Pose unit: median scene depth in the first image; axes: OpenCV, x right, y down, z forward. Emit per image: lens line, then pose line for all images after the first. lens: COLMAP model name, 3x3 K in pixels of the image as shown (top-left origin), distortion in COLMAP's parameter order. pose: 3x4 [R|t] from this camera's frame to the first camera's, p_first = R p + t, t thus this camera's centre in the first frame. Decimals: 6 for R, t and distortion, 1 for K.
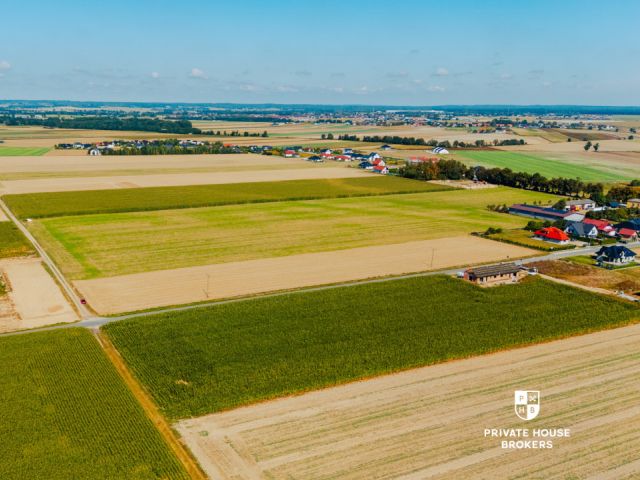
lens RADIAL K [[621.2, 0, 215.7], [0, 621.2, 241.6], [0, 0, 1]] dist [0.090545, -0.093341]
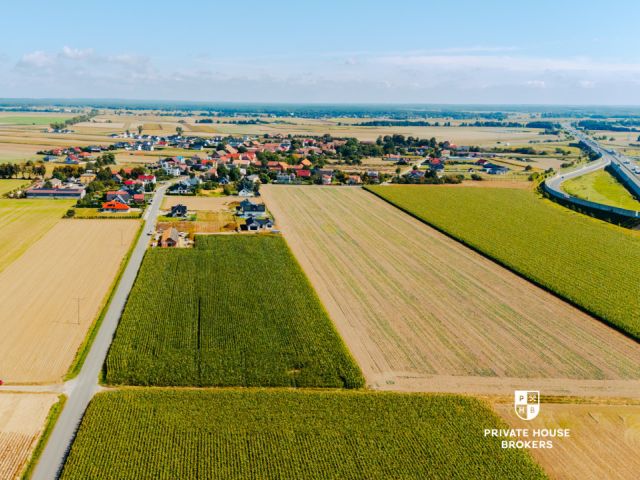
lens RADIAL K [[621.2, 0, 215.7], [0, 621.2, 241.6], [0, 0, 1]] dist [0.090545, -0.093341]
pose [[0.415573, -0.203634, 0.886472, -0.267876], [0.188713, 0.972712, 0.134977, -0.040529], [-0.889768, 0.111195, 0.442662, 0.171983]]
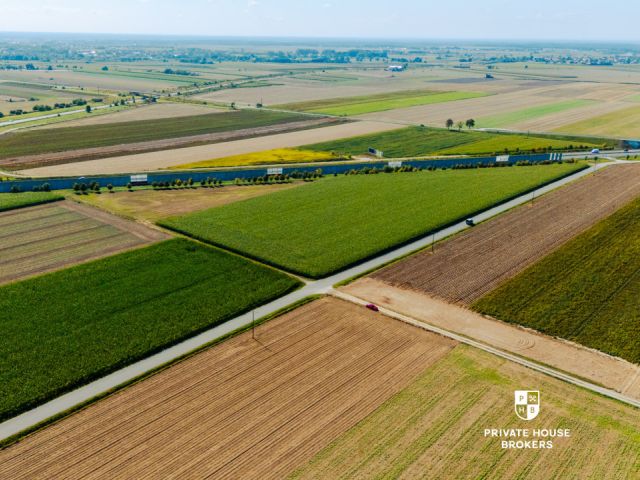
lens RADIAL K [[621.2, 0, 215.7], [0, 621.2, 241.6], [0, 0, 1]] dist [0.090545, -0.093341]
pose [[-0.937287, 0.086592, -0.337631, 0.111740], [-0.099688, 0.861593, 0.497714, -0.156326], [0.333999, 0.500159, -0.798928, 0.609183]]
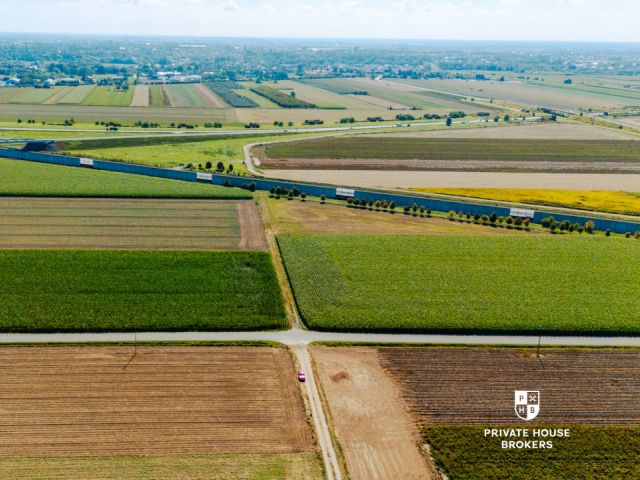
lens RADIAL K [[621.2, 0, 215.7], [0, 621.2, 241.6], [0, 0, 1]] dist [0.090545, -0.093341]
pose [[-0.920889, -0.147280, 0.360932, -0.134921], [0.057916, 0.863917, 0.500294, -0.152828], [-0.385498, 0.481619, -0.787042, 0.583483]]
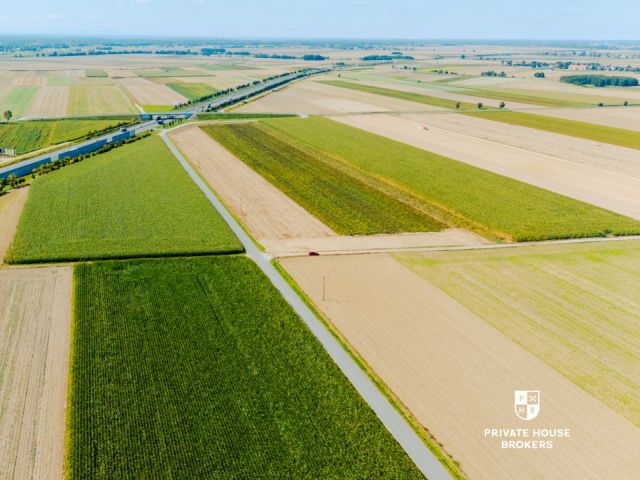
lens RADIAL K [[621.2, 0, 215.7], [0, 621.2, 241.6], [0, 0, 1]] dist [0.090545, -0.093341]
pose [[-0.238473, 0.293949, -0.925594, 0.326005], [-0.224641, 0.910546, 0.347047, -0.103641], [0.944811, 0.290687, -0.151107, 0.380736]]
